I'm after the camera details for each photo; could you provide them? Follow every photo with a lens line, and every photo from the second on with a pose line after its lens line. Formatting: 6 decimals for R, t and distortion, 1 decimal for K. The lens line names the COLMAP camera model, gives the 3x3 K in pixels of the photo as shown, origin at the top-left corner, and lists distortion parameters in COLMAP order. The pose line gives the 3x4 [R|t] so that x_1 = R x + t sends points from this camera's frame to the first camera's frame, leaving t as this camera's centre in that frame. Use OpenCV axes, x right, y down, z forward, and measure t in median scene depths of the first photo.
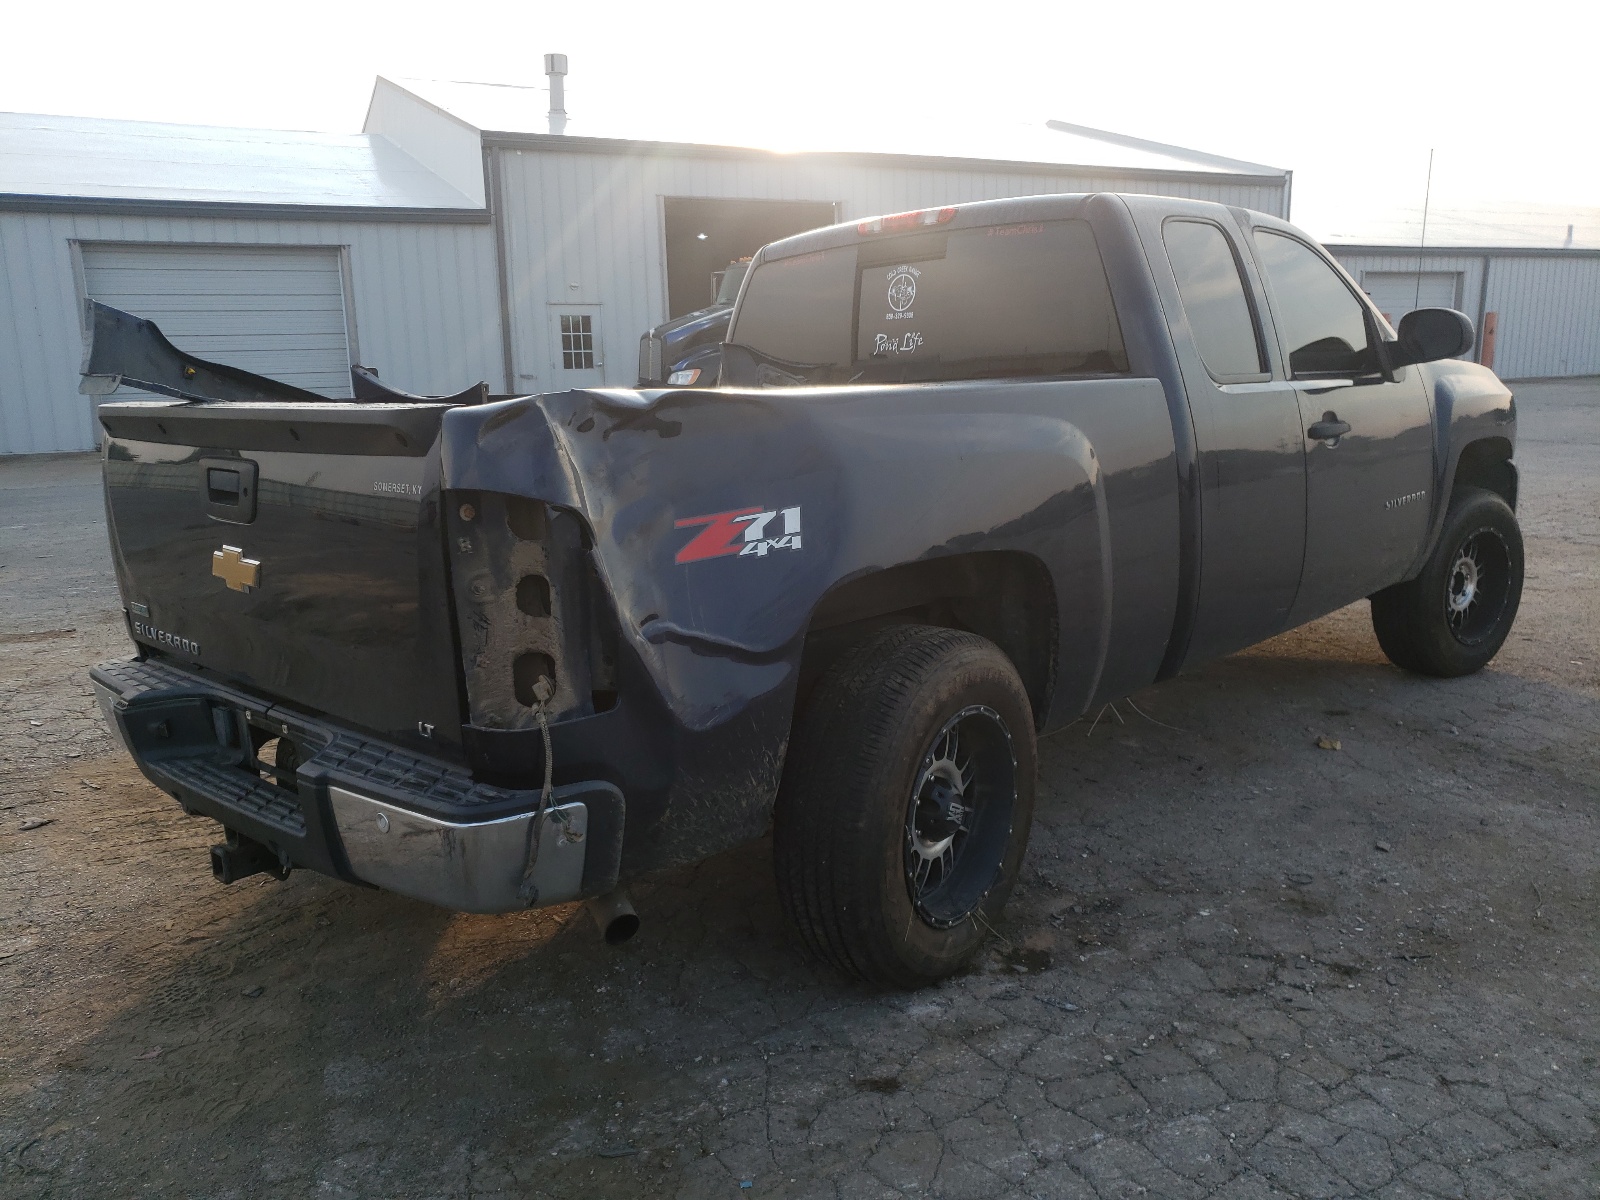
lens RADIAL K [[1216.3, 0, 778.5], [0, 1216.3, 602.3], [0, 0, 1]] dist [0.002361, -0.000028]
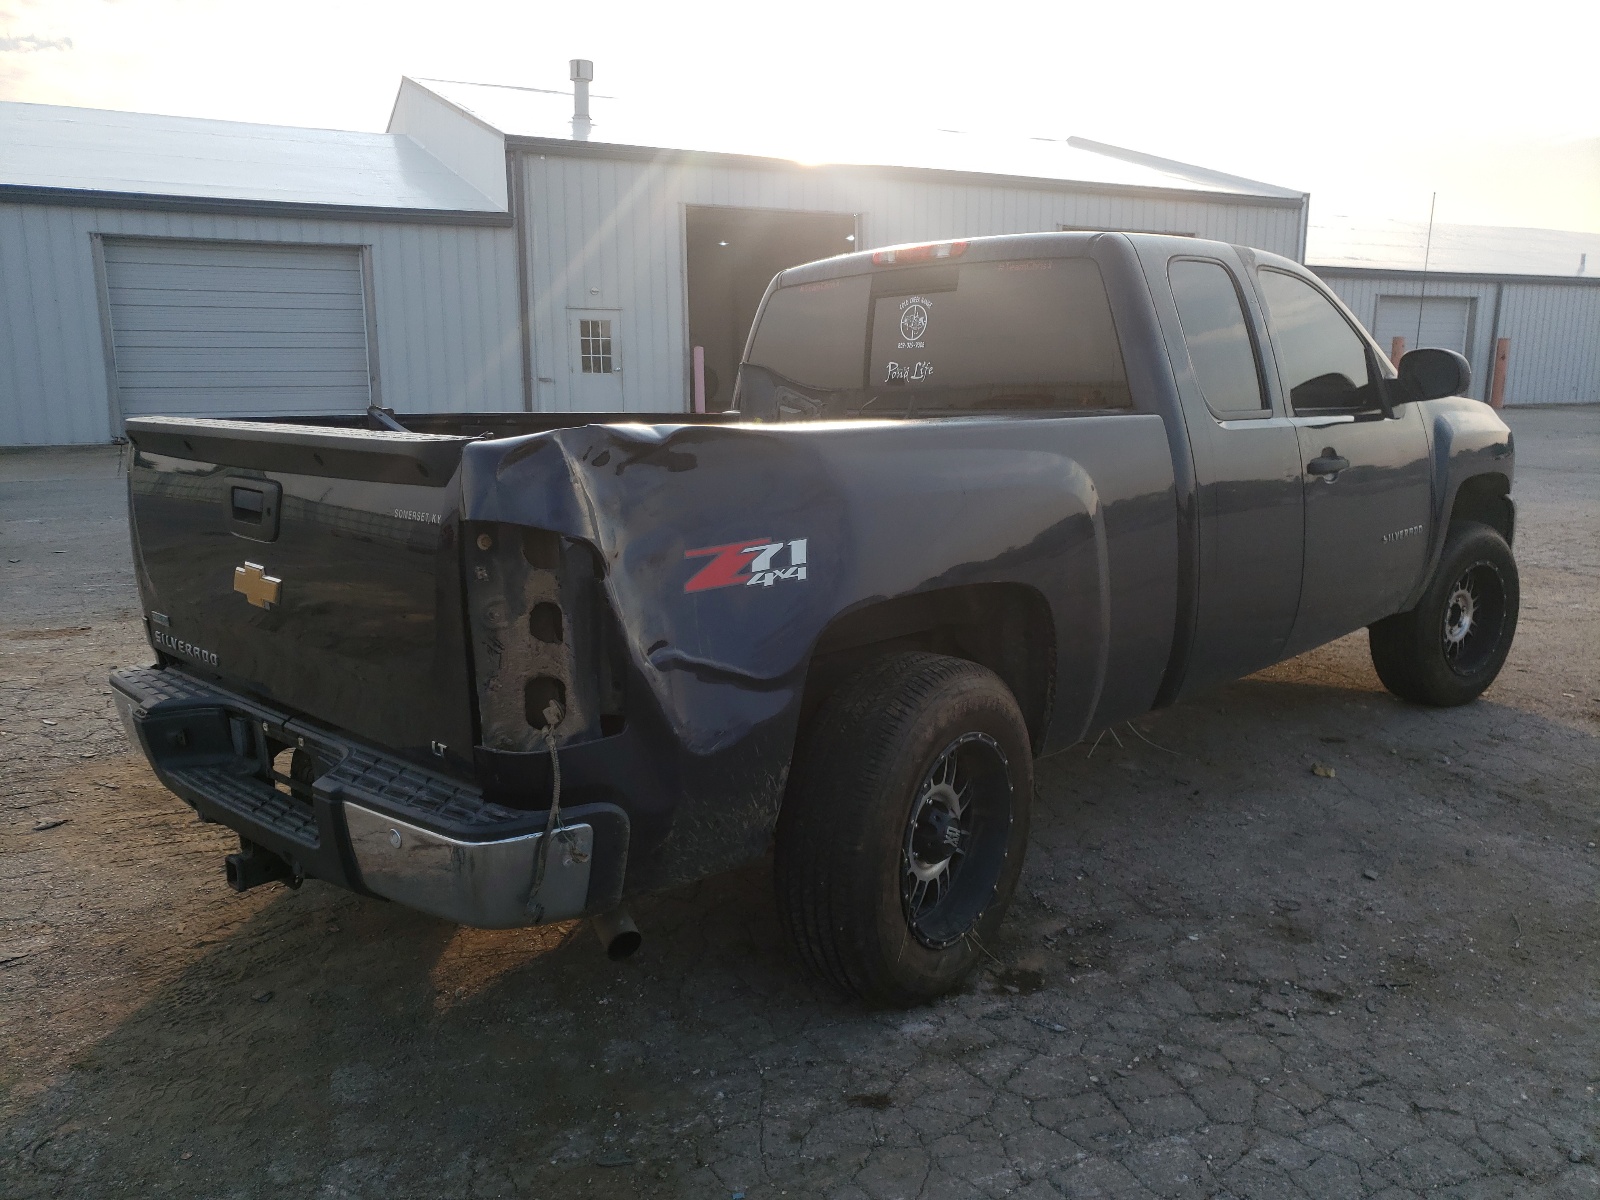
lens RADIAL K [[1214.0, 0, 800.0], [0, 1214.0, 600.0], [0, 0, 1]] dist [0.001045, 0.001343]
pose [[0.999719, 0.022574, 0.007197, 0.005008], [-0.022518, 0.999717, -0.007671, -0.015646], [-0.007369, 0.007507, 0.999945, -0.026700]]
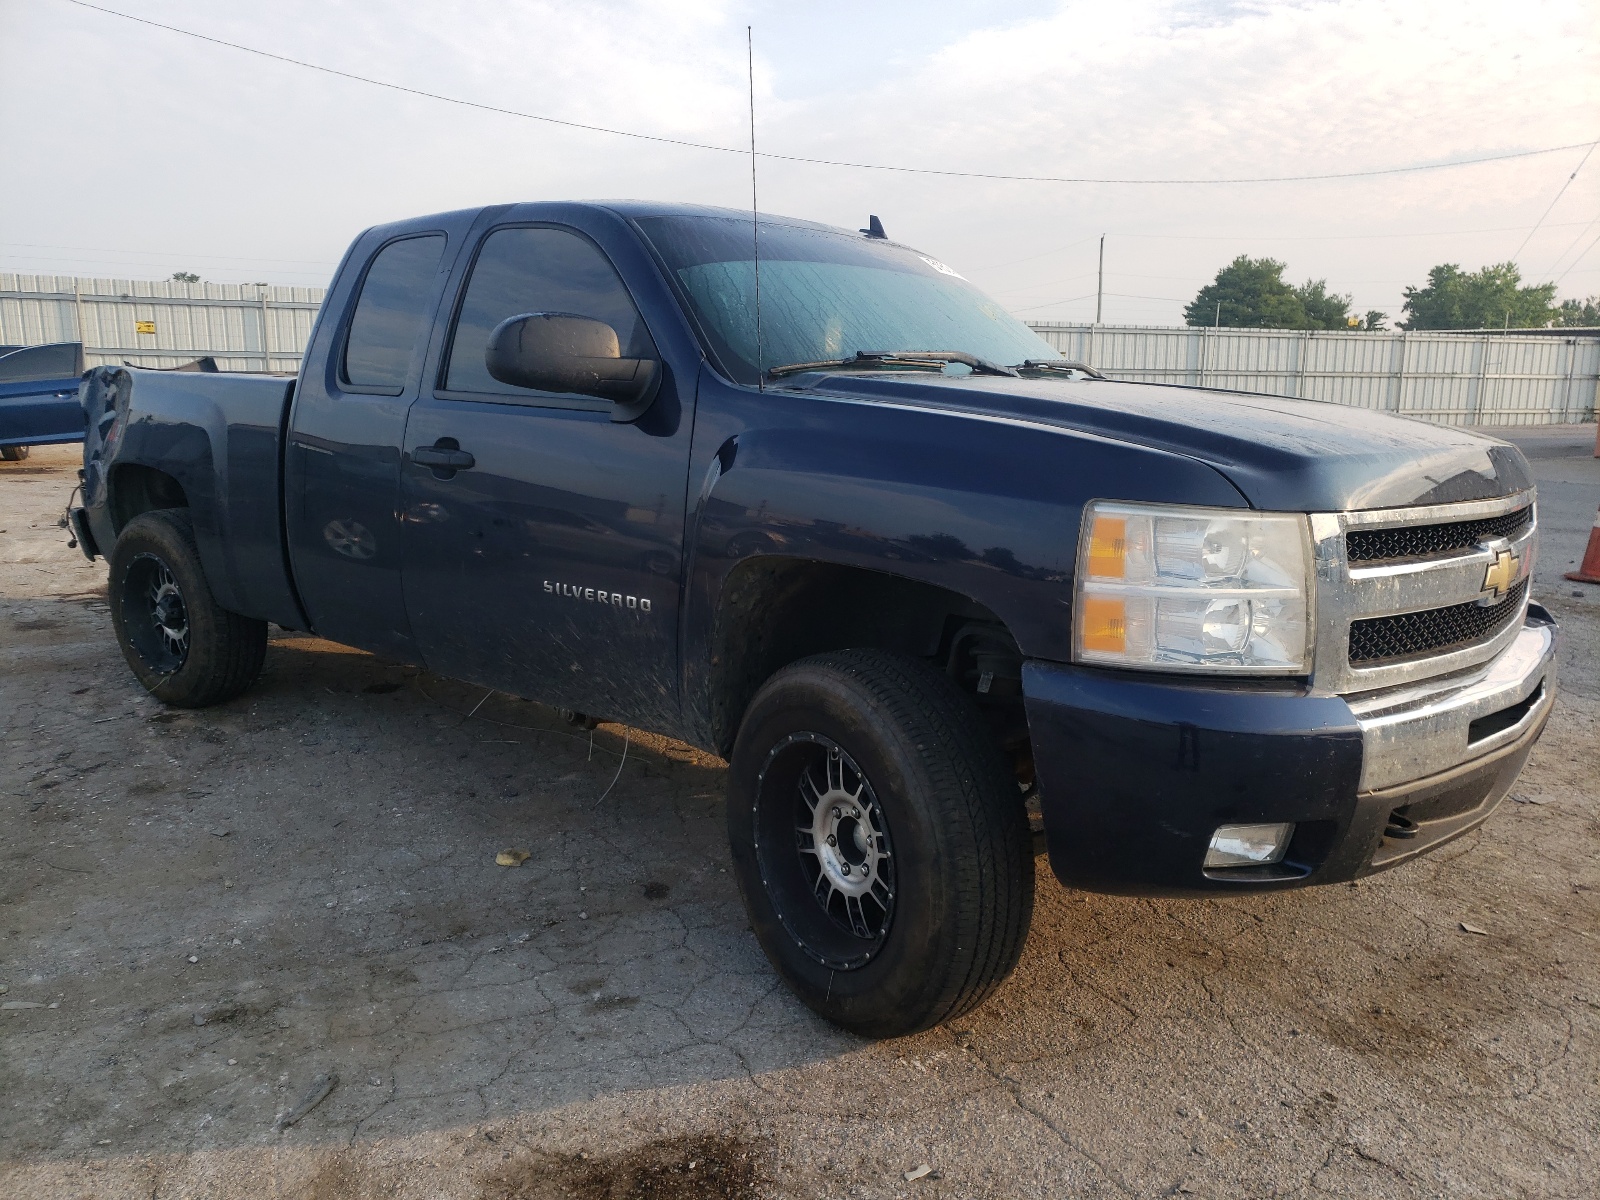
lens RADIAL K [[1216.3, 0, 778.5], [0, 1216.3, 602.3], [0, 0, 1]] dist [0.002361, -0.000028]
pose [[0.084312, 0.227453, -0.970132, 1.943848], [-0.231788, 0.951368, 0.202909, -0.396016], [0.969106, 0.207758, 0.132933, 1.665344]]
